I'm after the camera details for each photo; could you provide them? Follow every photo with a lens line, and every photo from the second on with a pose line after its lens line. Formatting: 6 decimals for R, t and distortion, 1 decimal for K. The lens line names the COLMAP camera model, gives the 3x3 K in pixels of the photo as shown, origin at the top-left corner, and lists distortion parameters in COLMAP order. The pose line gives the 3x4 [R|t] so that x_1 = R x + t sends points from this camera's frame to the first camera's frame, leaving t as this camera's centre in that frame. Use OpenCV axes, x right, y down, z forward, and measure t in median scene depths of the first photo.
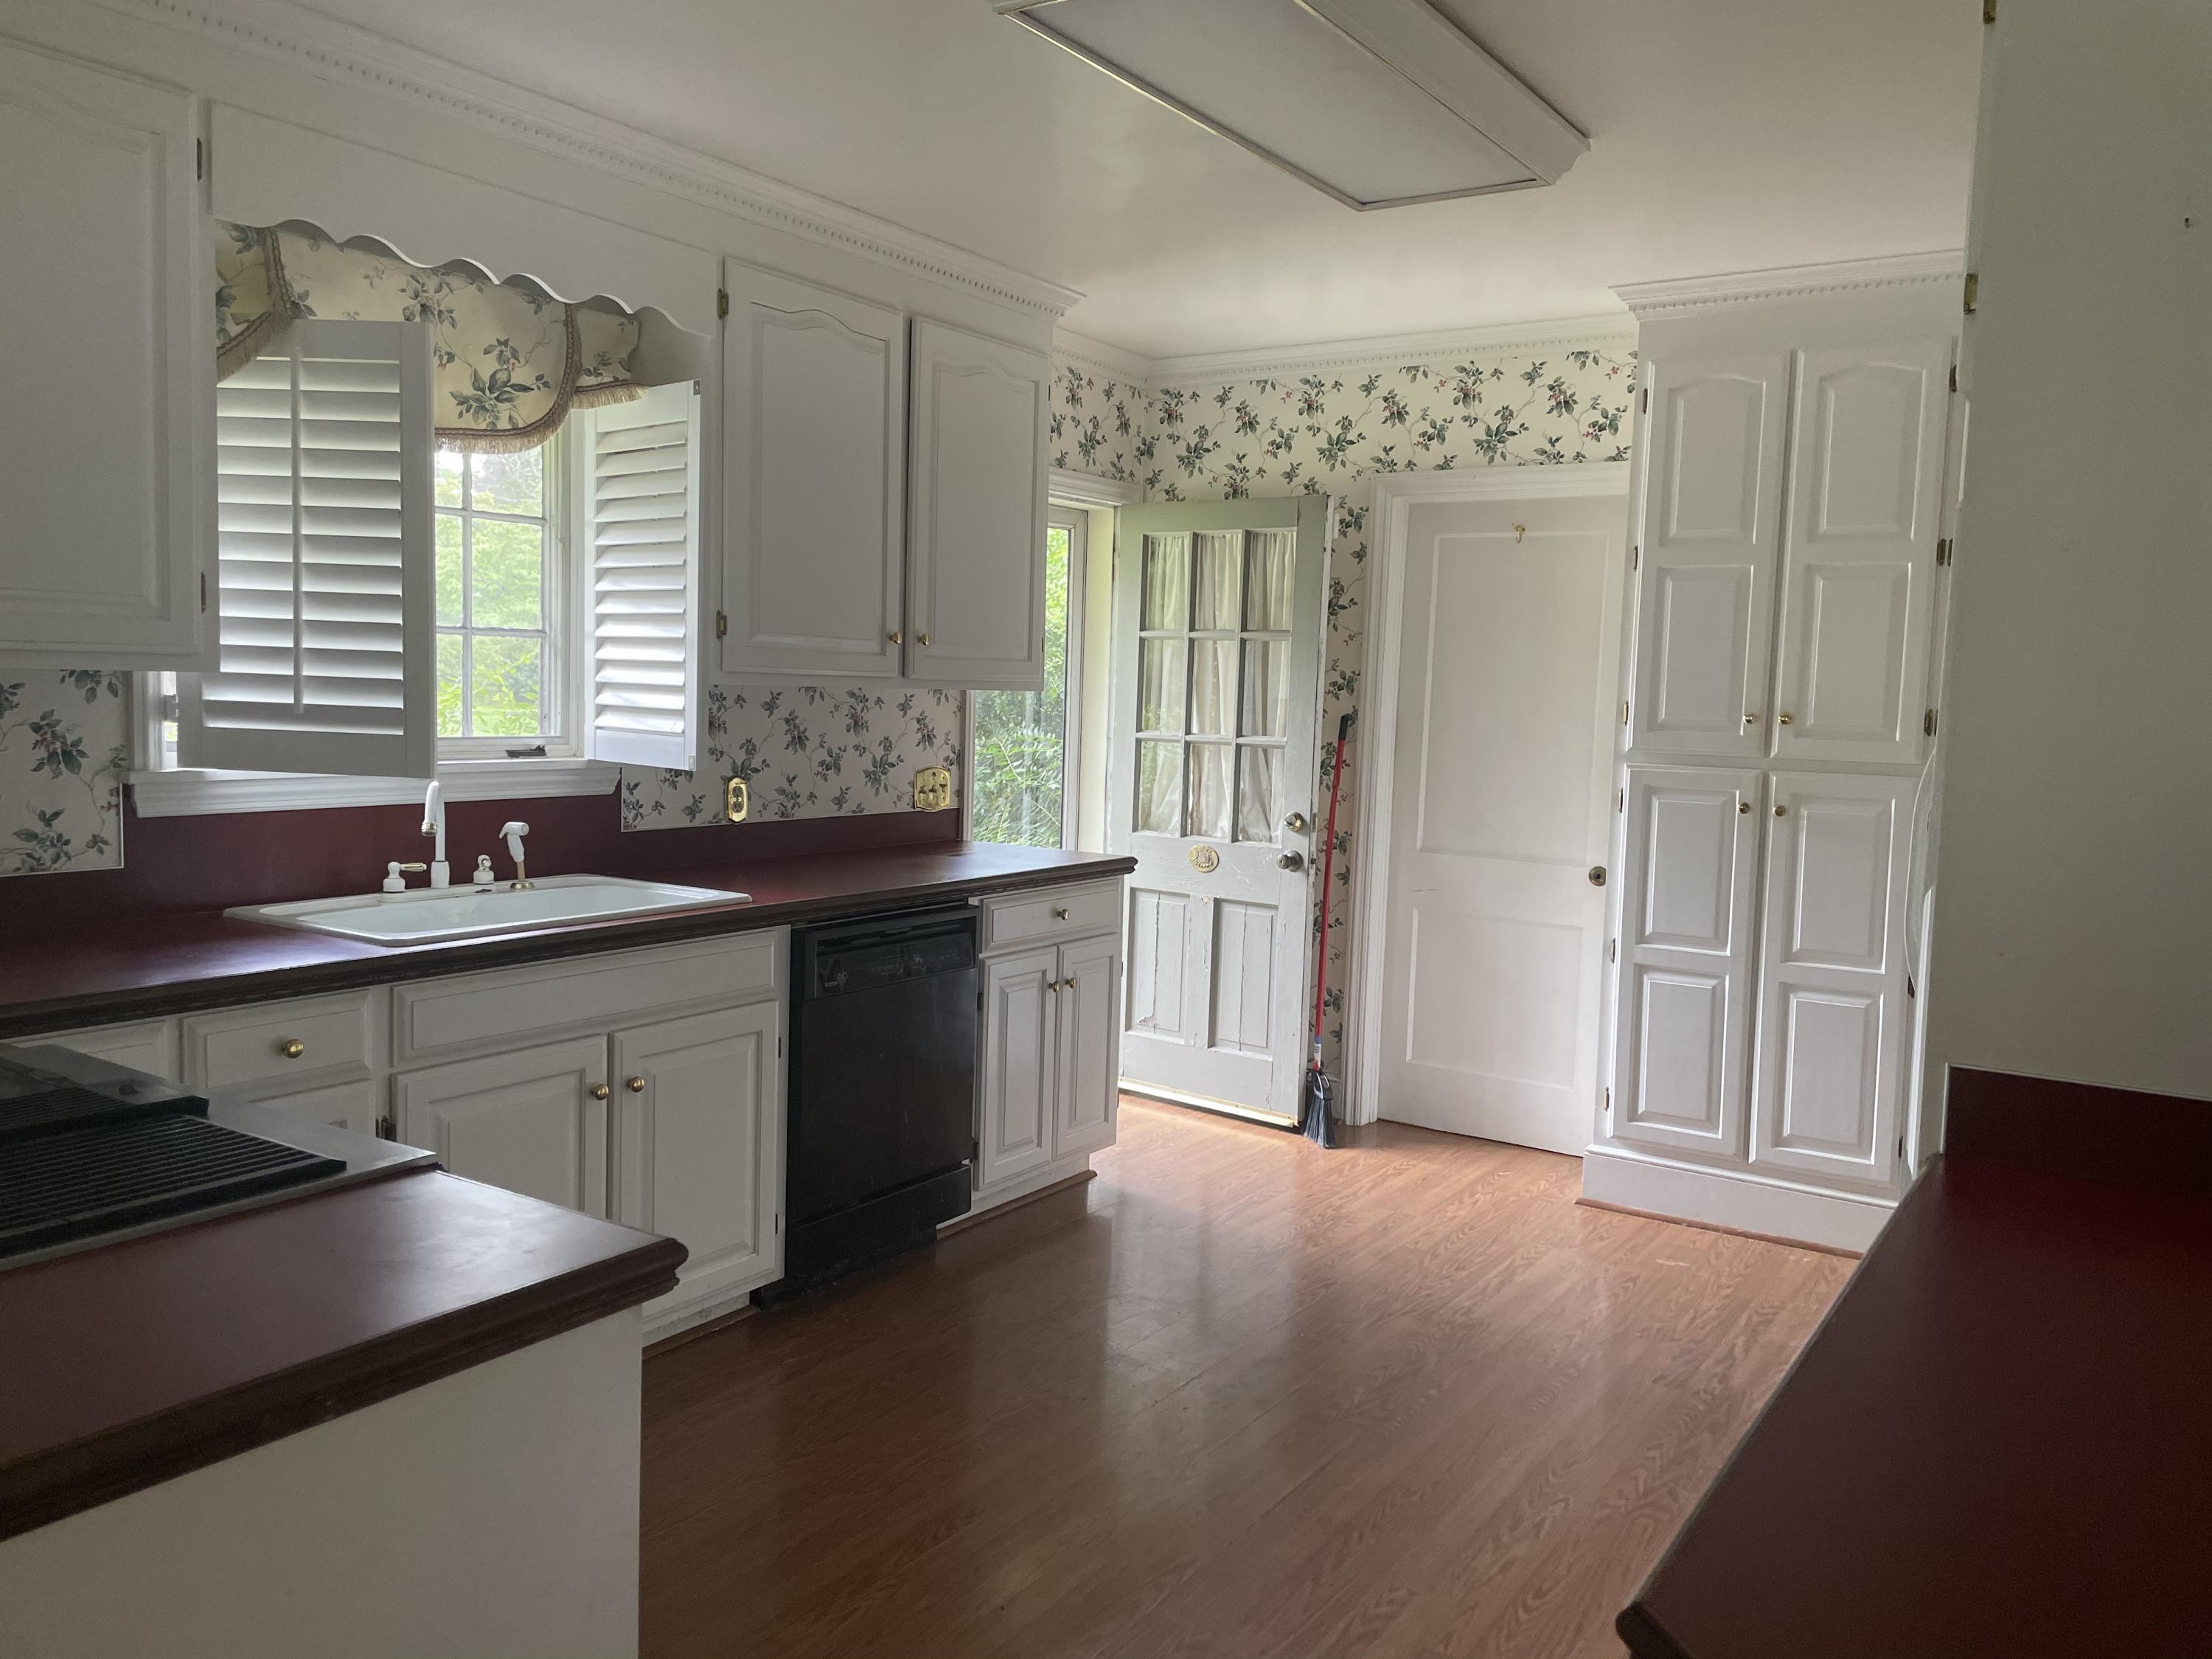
lens RADIAL K [[1651.2, 0, 1118.9], [0, 1651.2, 818.8], [0, 0, 1]] dist [0.006949, 0.004044]
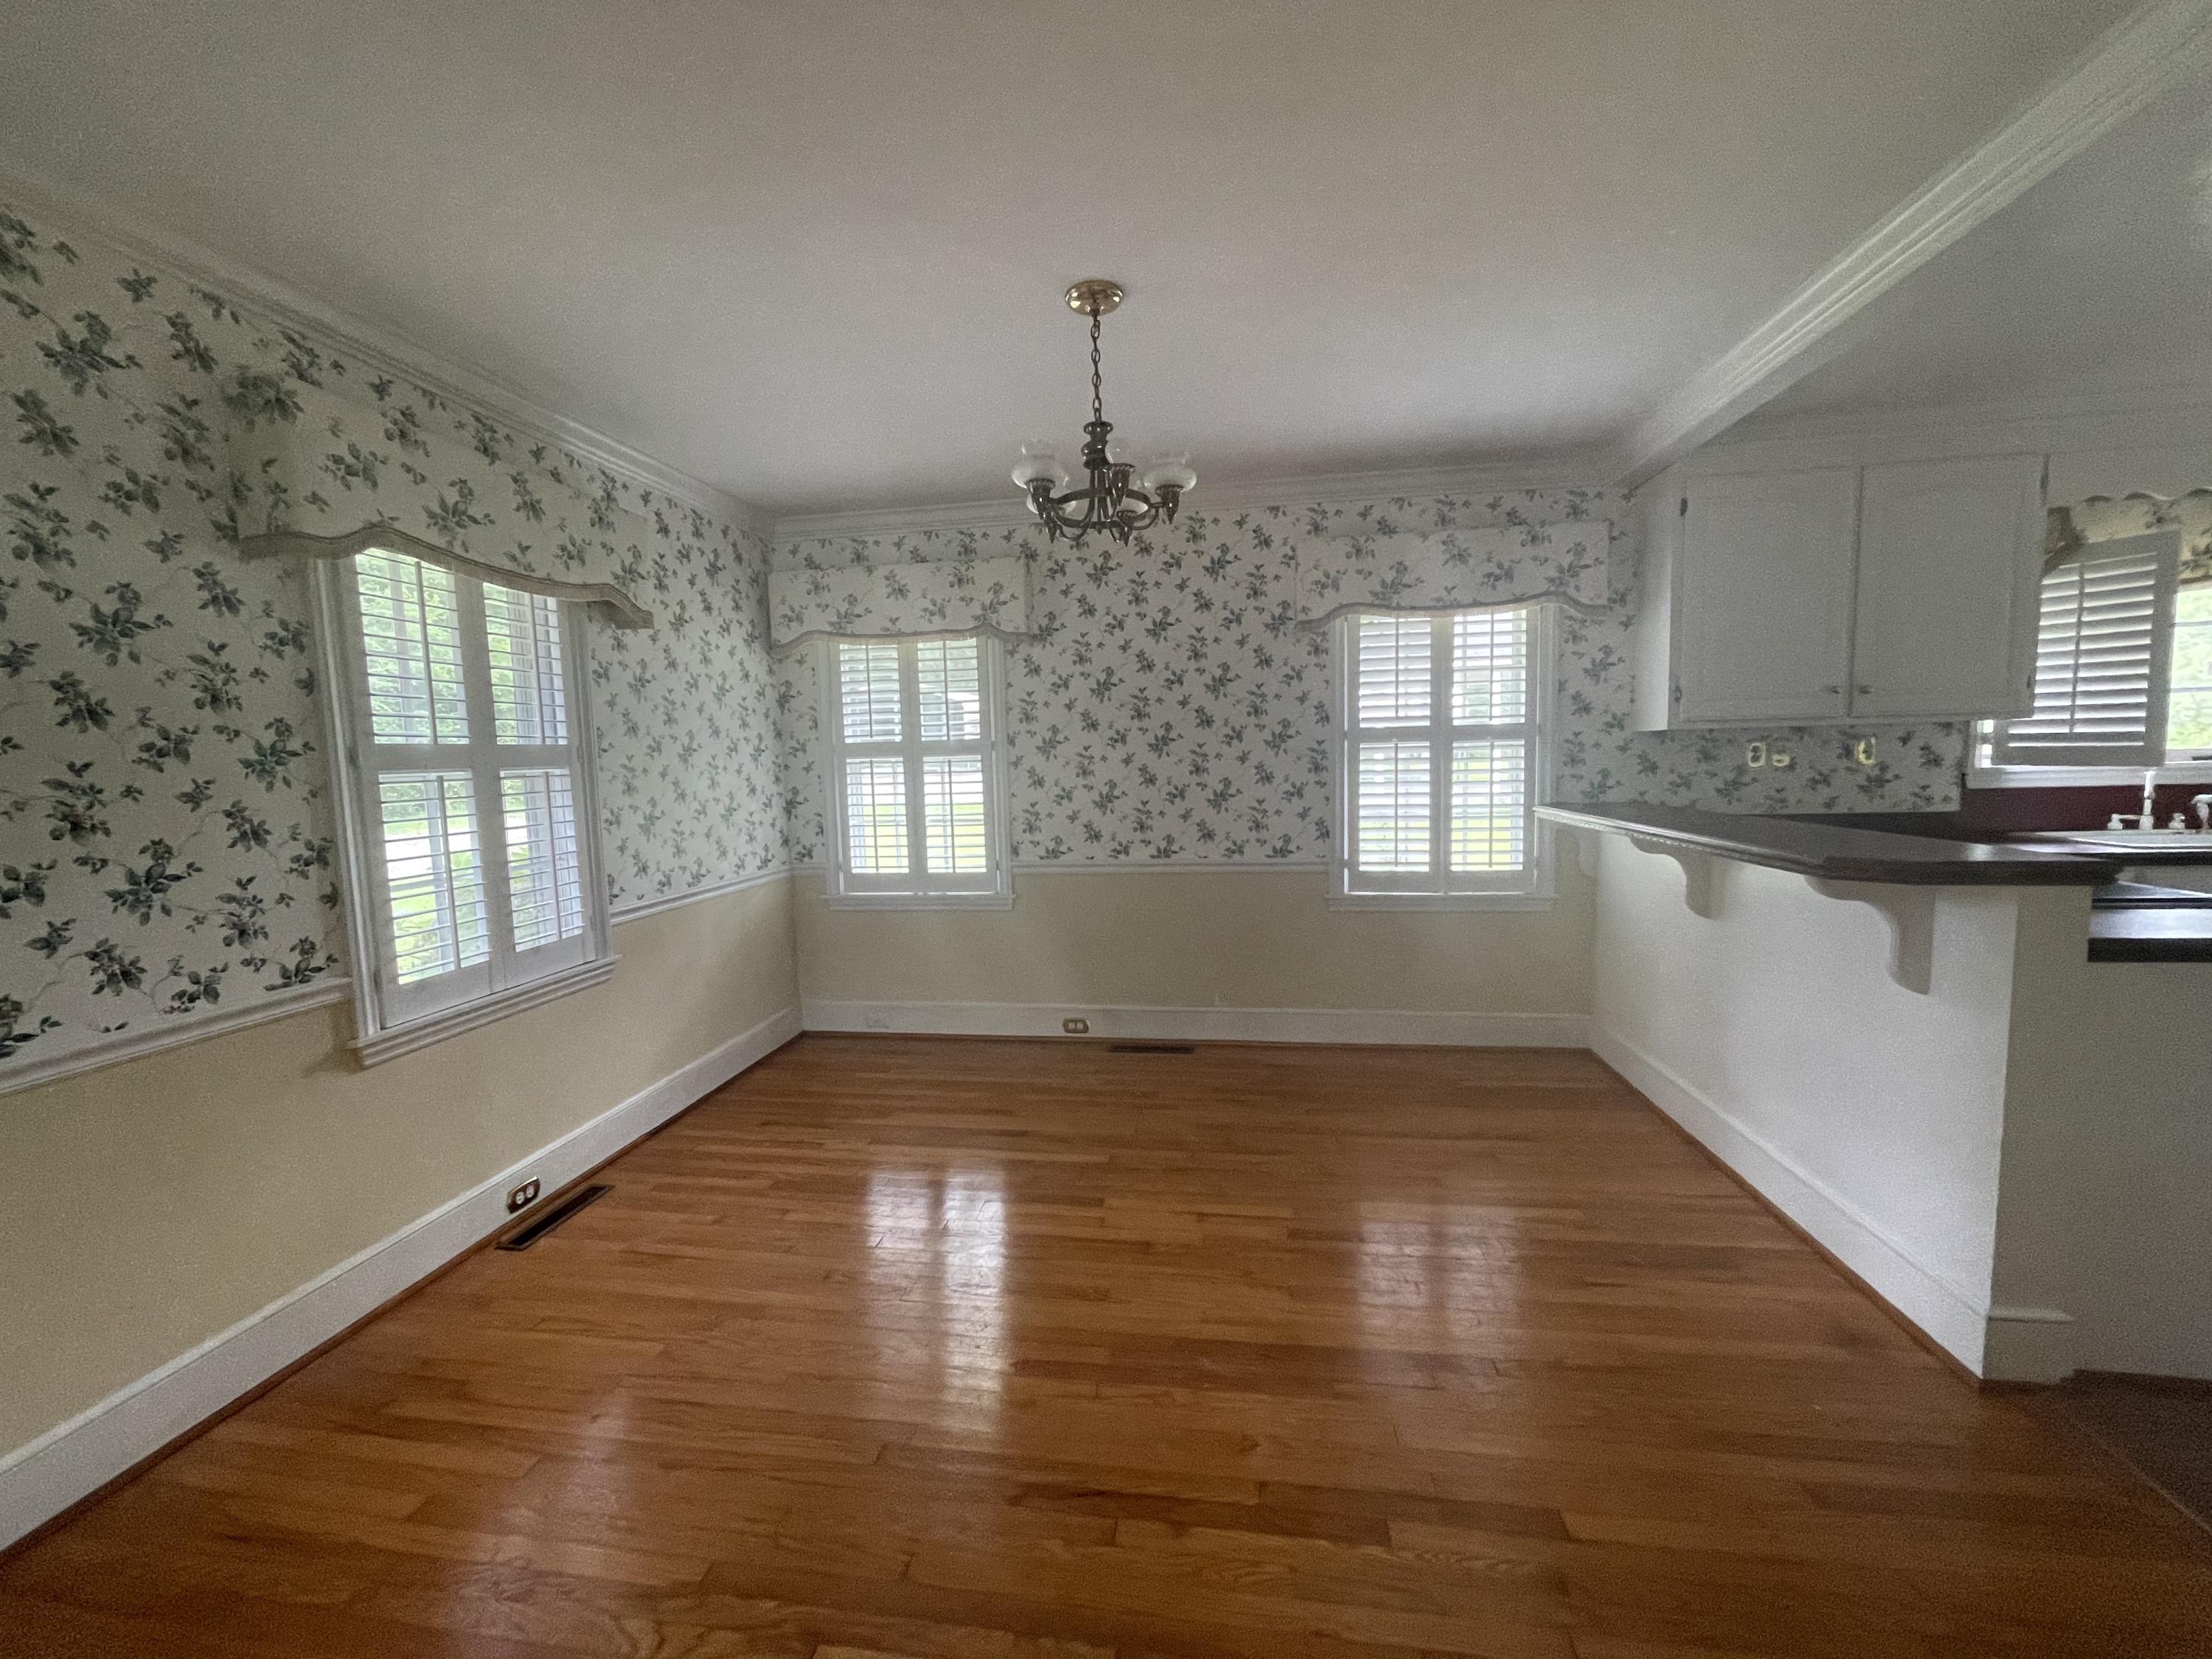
lens RADIAL K [[886.2, 0, 1101.9], [0, 886.2, 829.3], [0, 0, 1]] dist [-0.001969, -0.000139]
pose [[0.419957, 0.034037, -0.906905, -0.001736], [-0.032712, 0.999215, 0.022354, 0.044388], [0.906954, 0.020279, 0.420741, -0.372386]]
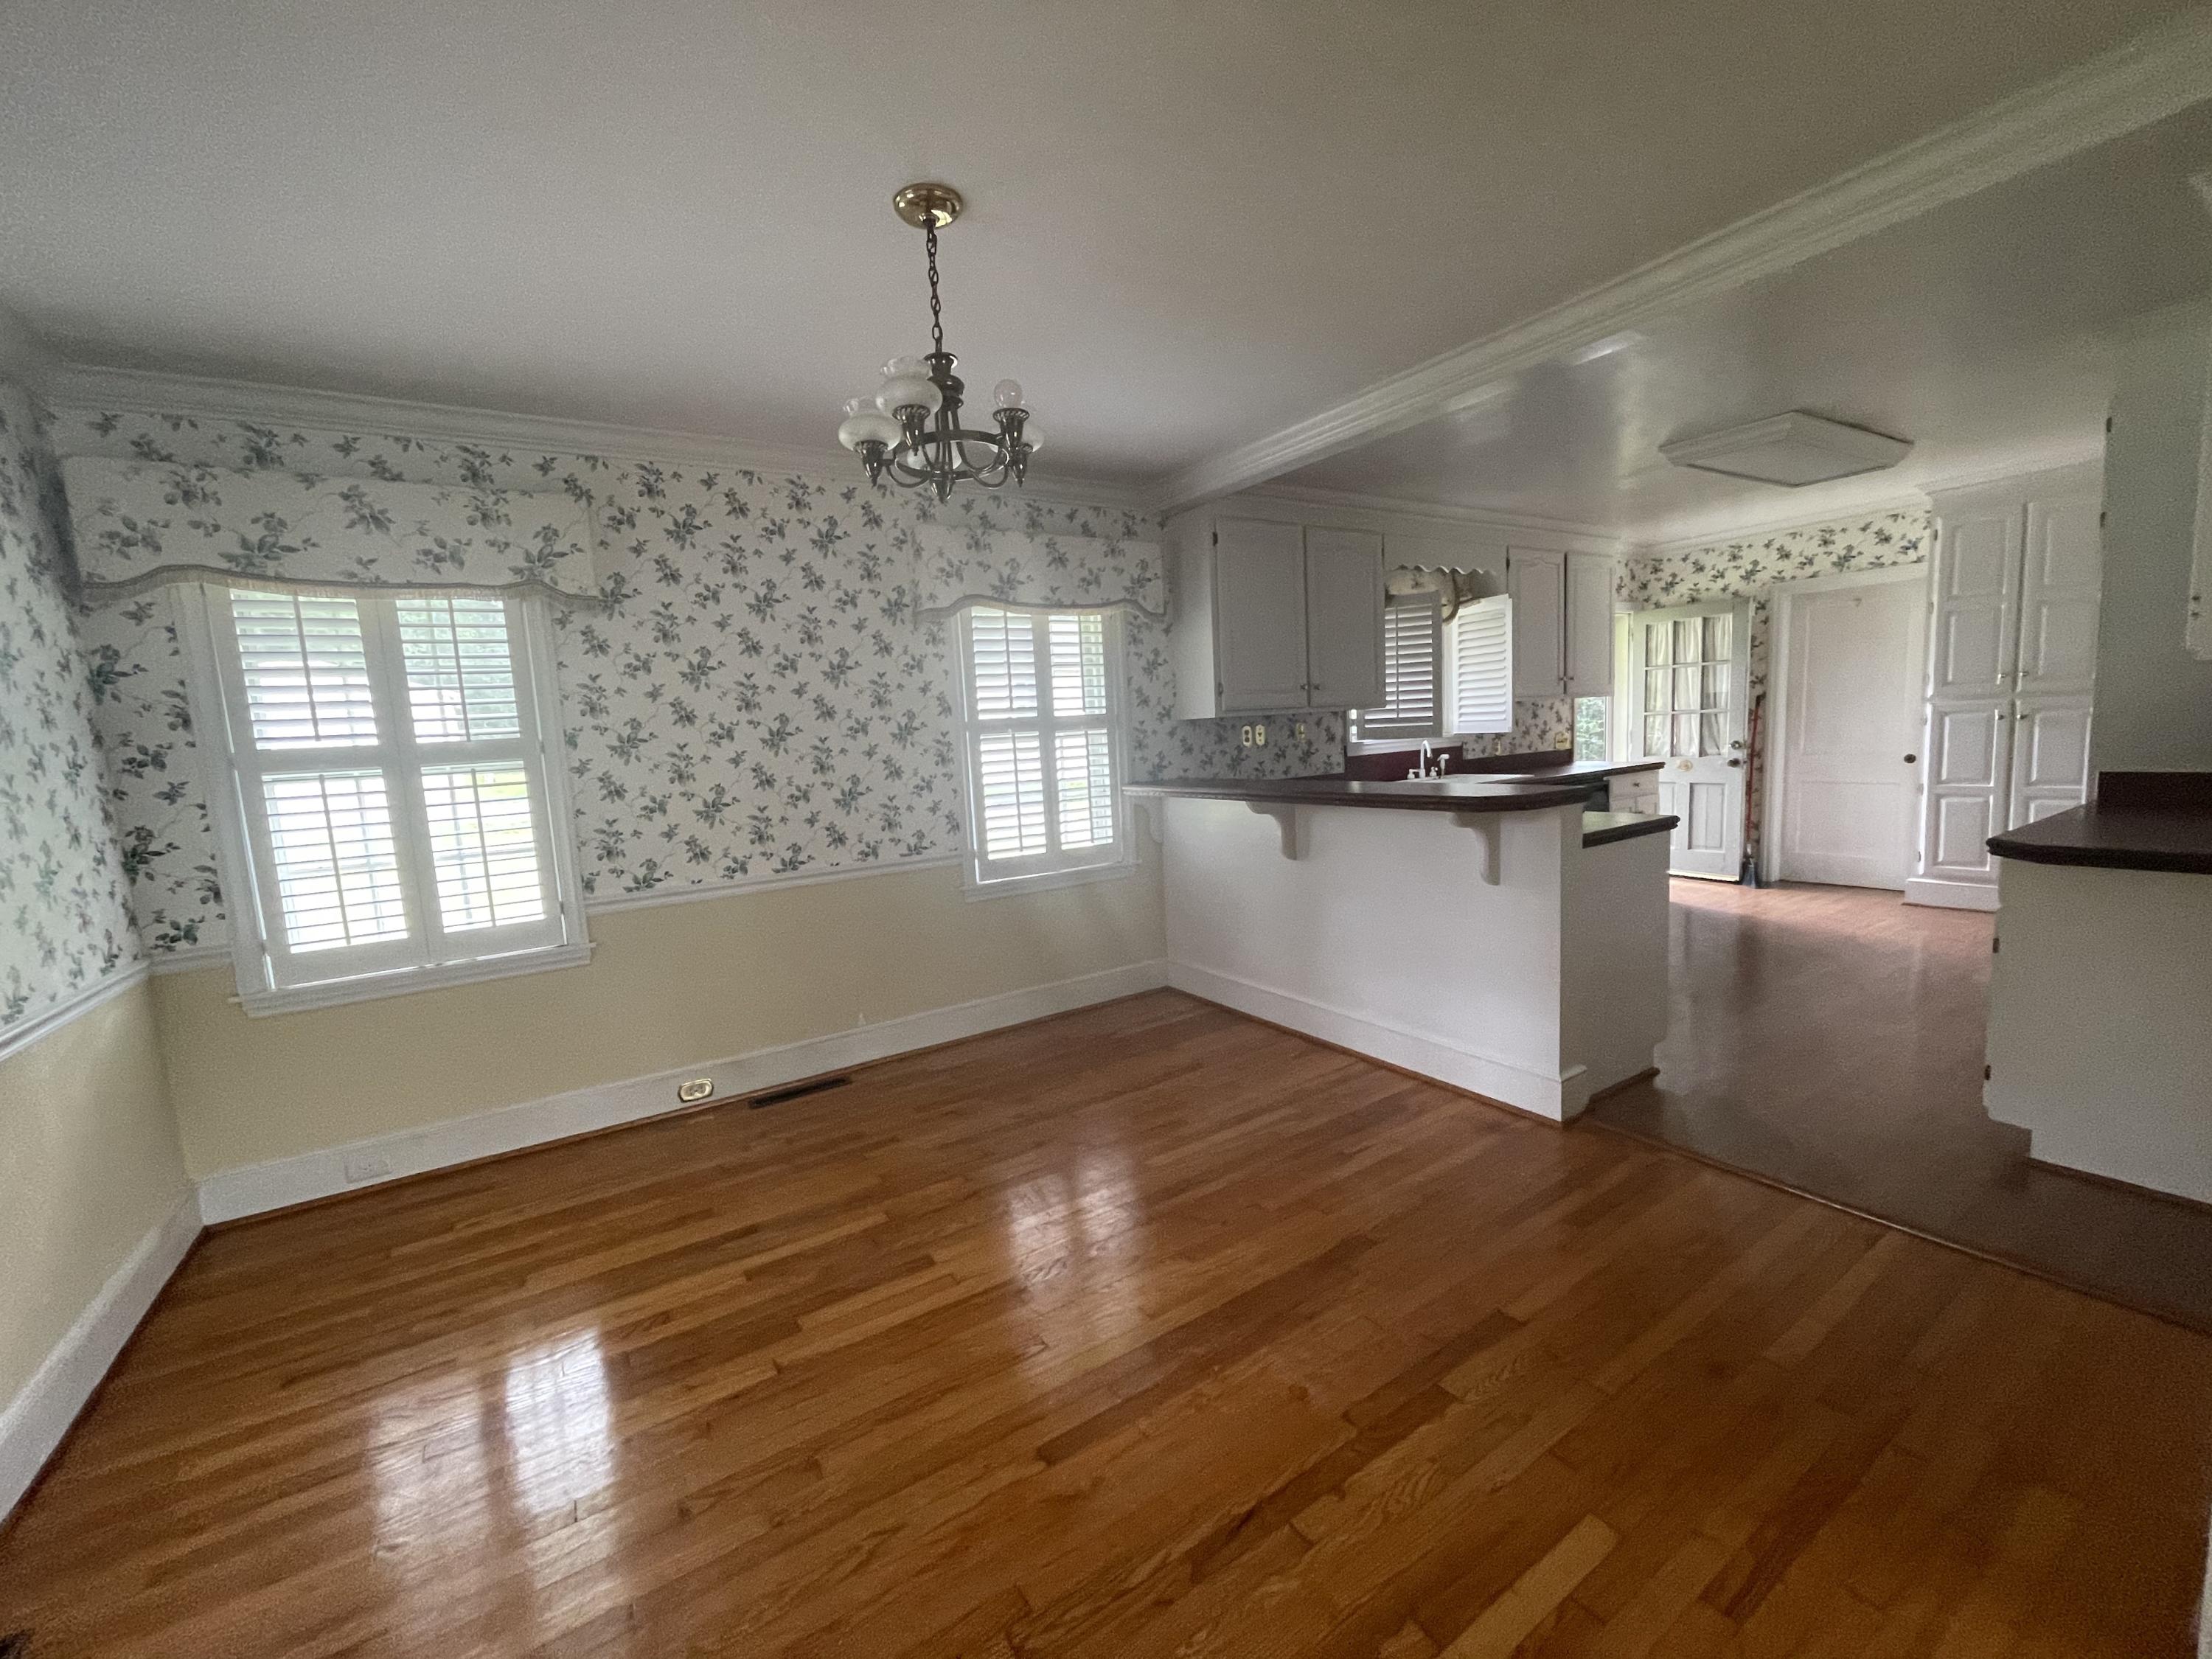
lens RADIAL K [[886.2, 0, 1101.9], [0, 886.2, 829.3], [0, 0, 1]] dist [-0.001969, -0.000139]
pose [[0.910557, -0.035443, -0.411861, -0.217096], [0.050717, 0.998369, 0.026210, 0.048554], [0.410261, -0.044754, 0.910870, -0.533231]]
